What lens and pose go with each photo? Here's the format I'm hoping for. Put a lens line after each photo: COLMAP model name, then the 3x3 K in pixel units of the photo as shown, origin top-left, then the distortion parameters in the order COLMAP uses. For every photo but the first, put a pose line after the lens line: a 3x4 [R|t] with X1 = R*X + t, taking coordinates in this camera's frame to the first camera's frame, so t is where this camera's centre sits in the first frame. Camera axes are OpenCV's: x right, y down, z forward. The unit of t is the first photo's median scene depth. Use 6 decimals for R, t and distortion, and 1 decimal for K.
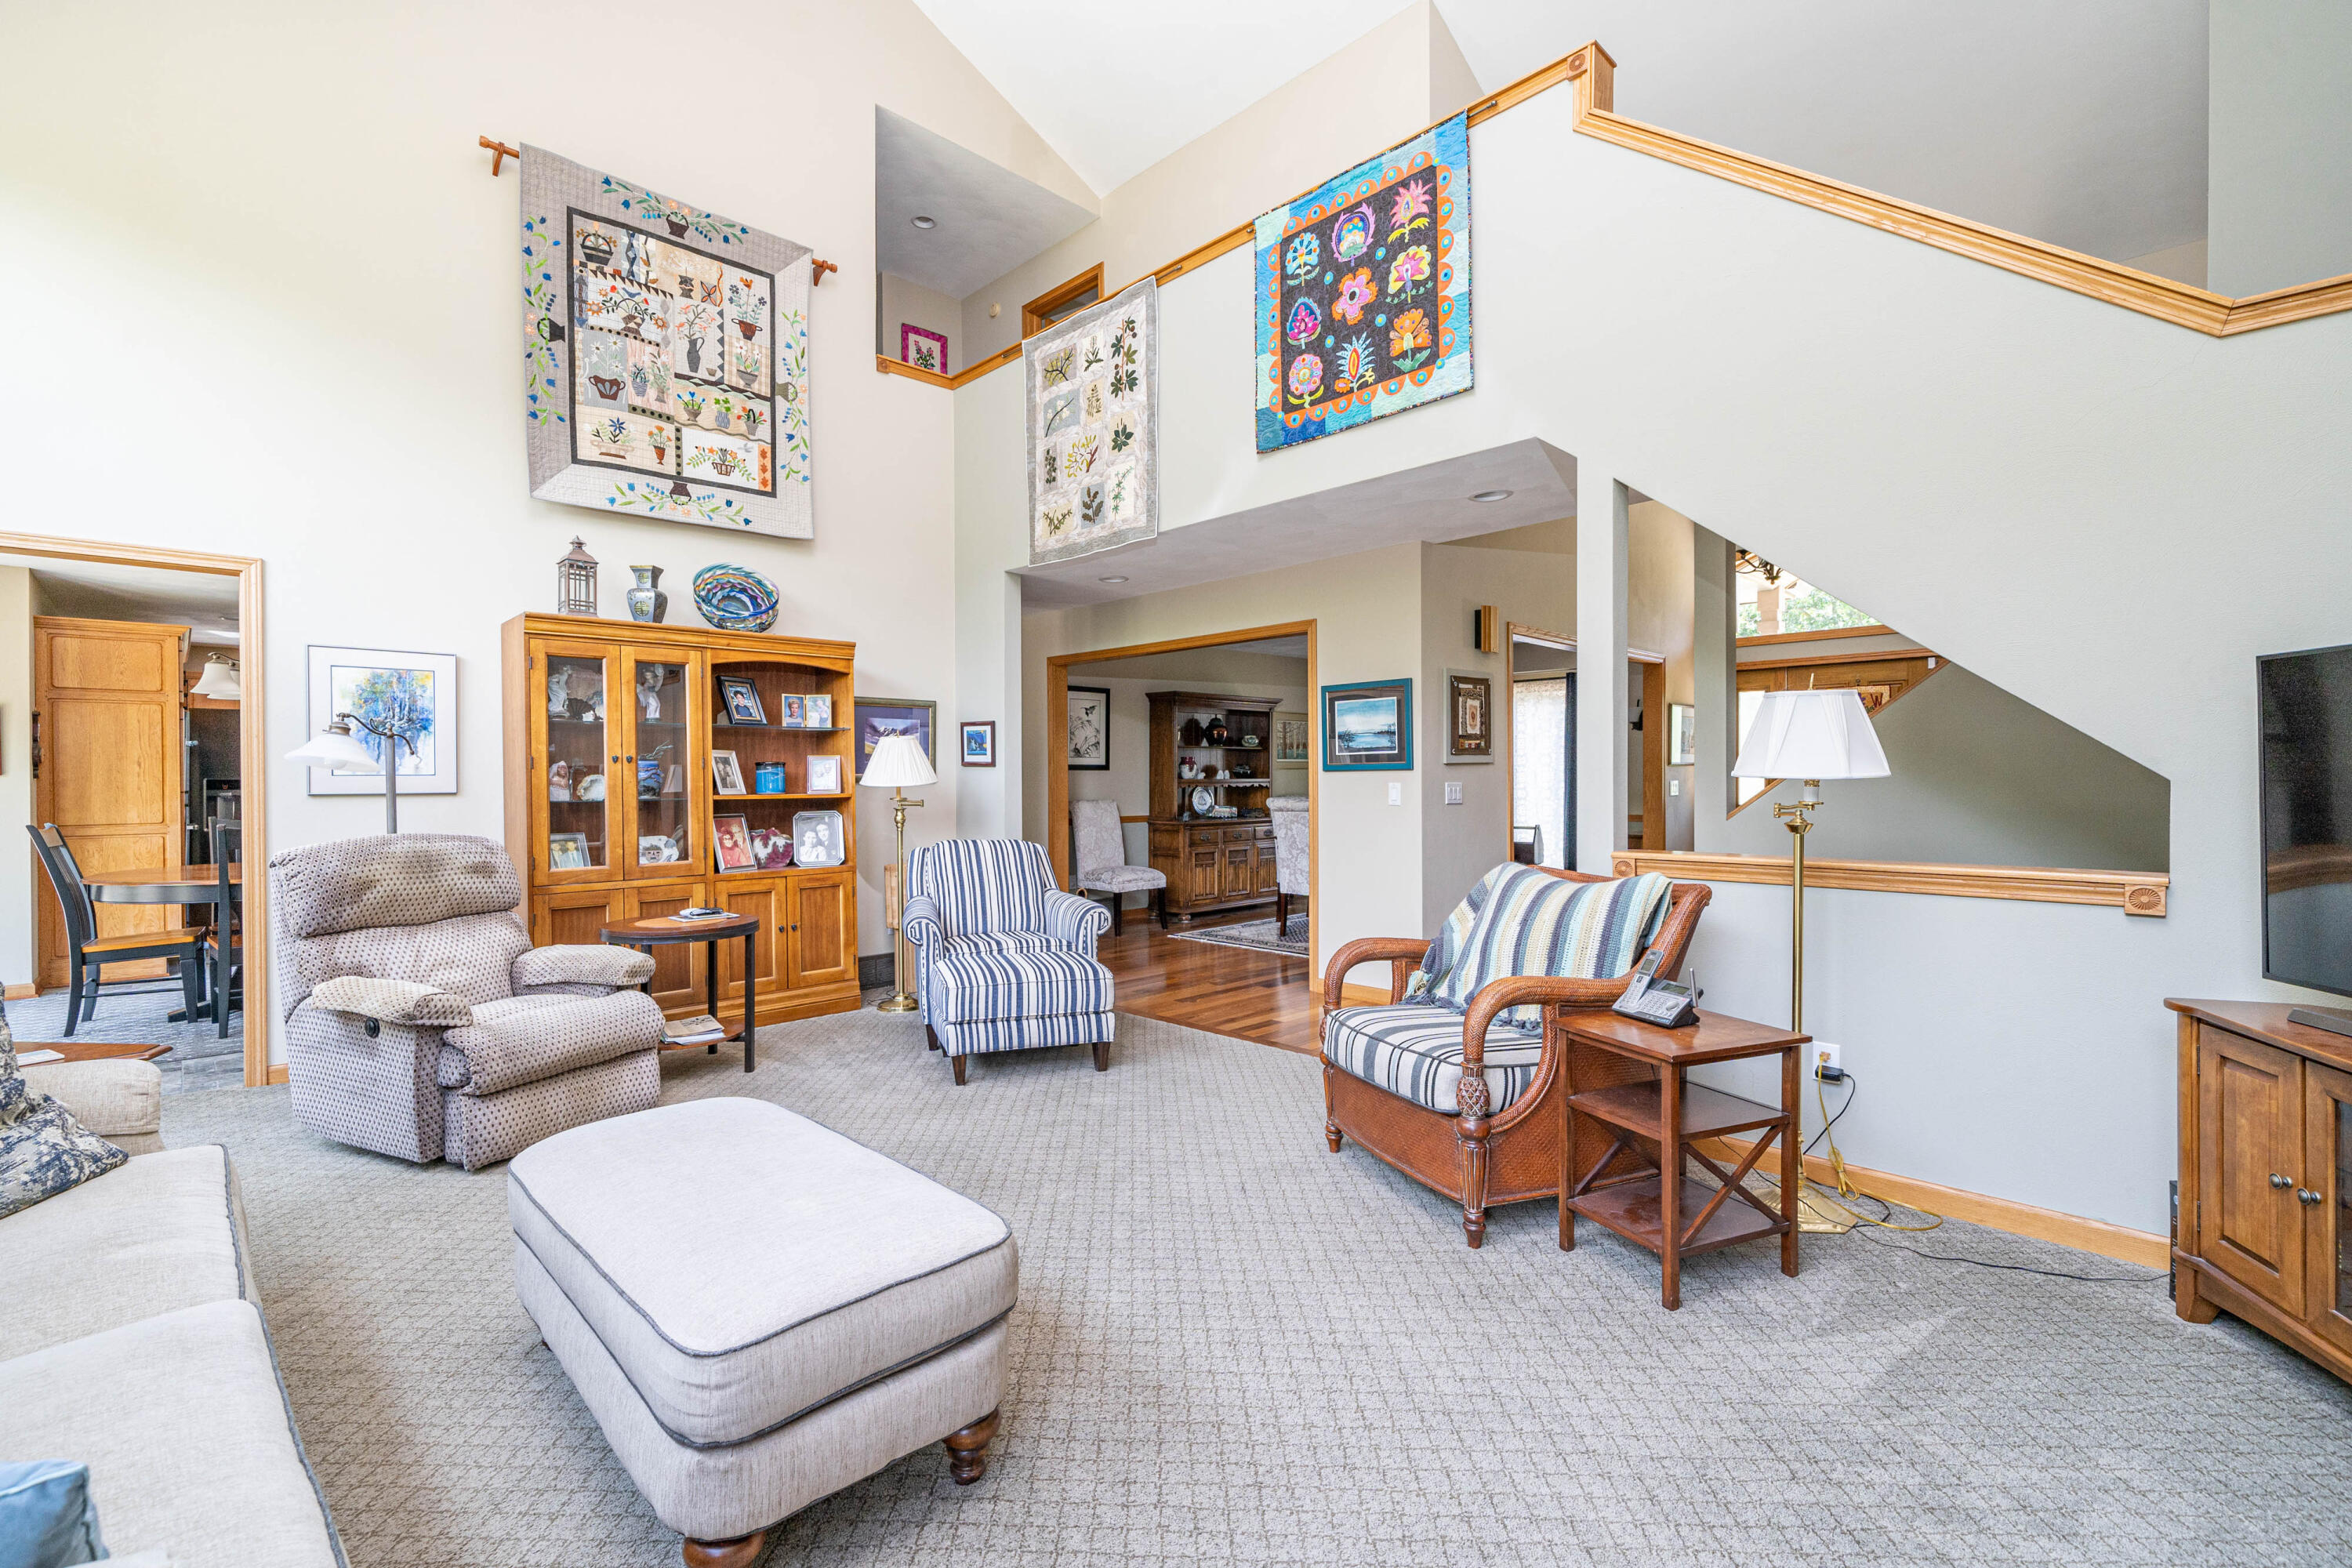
lens RADIAL K [[1030.4, 0, 1181.6], [0, 1030.4, 781.7], [0, 0, 1]] dist [0.000444, 0.000015]
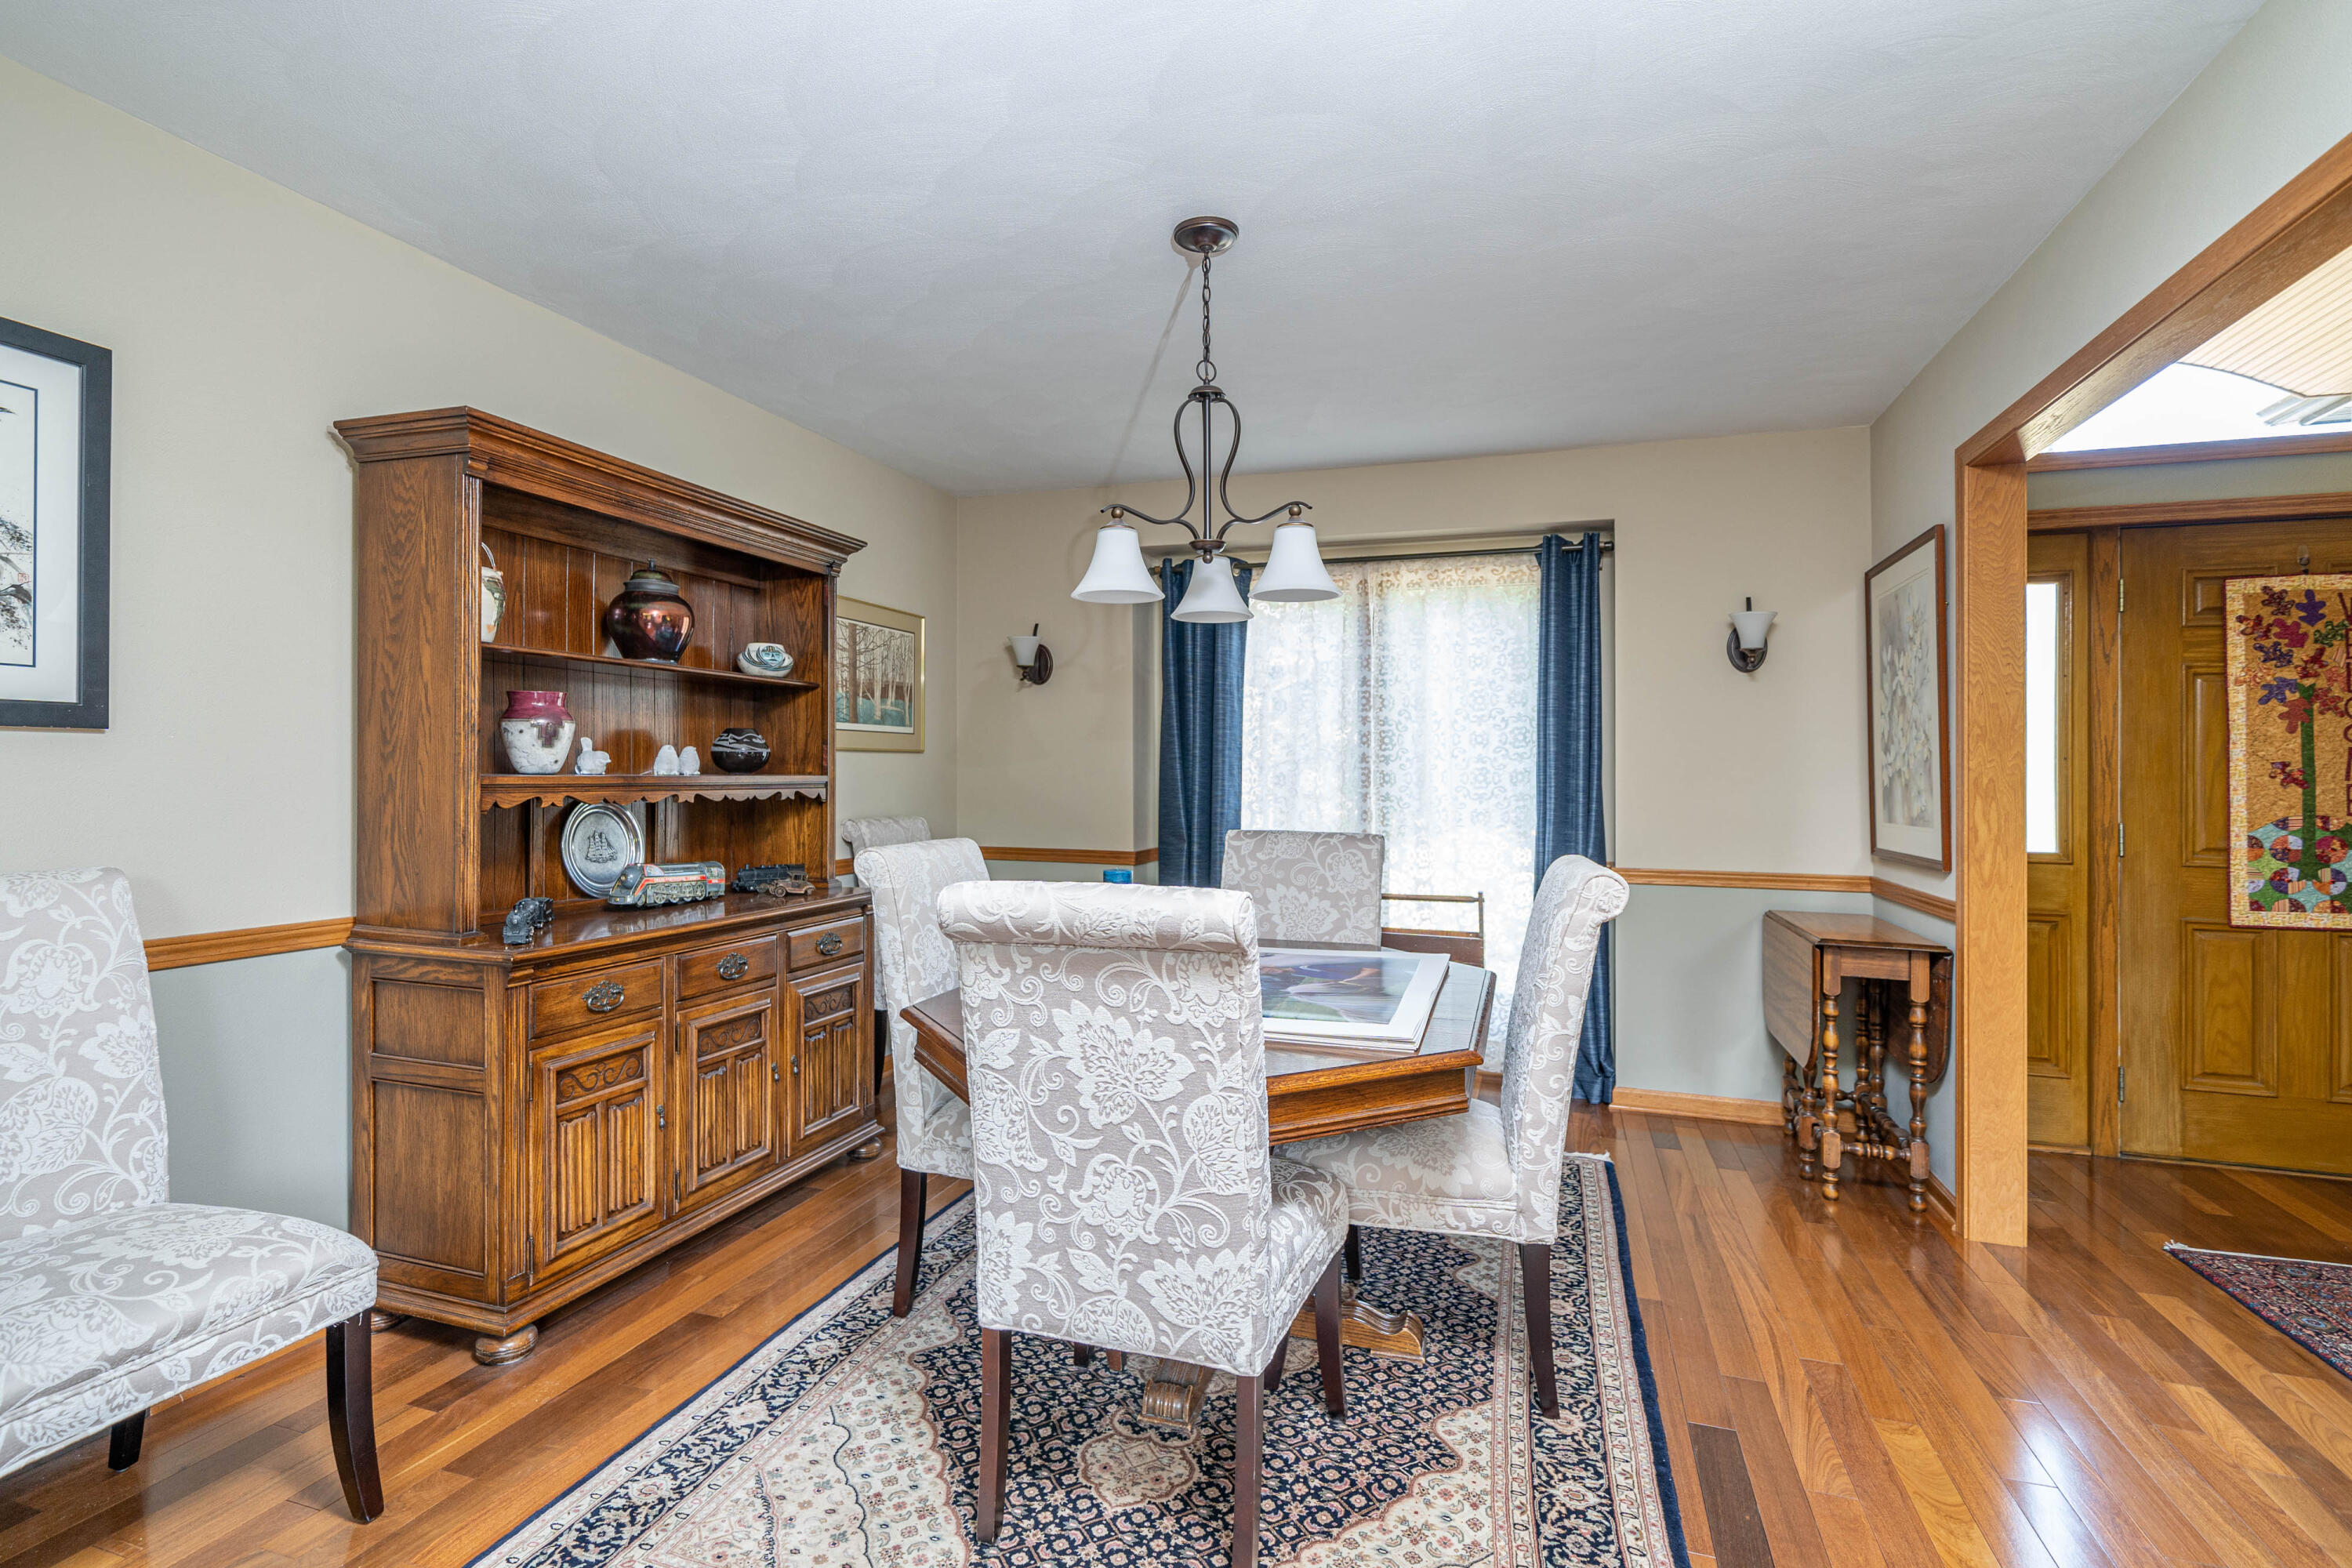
lens RADIAL K [[1129.9, 0, 1174.1], [0, 1129.9, 782.5], [0, 0, 1]] dist [0.003169, 0.000373]
pose [[0.887092, 0.002549, 0.461586, 0.016697], [-0.000083, 0.999986, -0.005363, 0.001389], [-0.461593, 0.004719, 0.887079, 0.641437]]
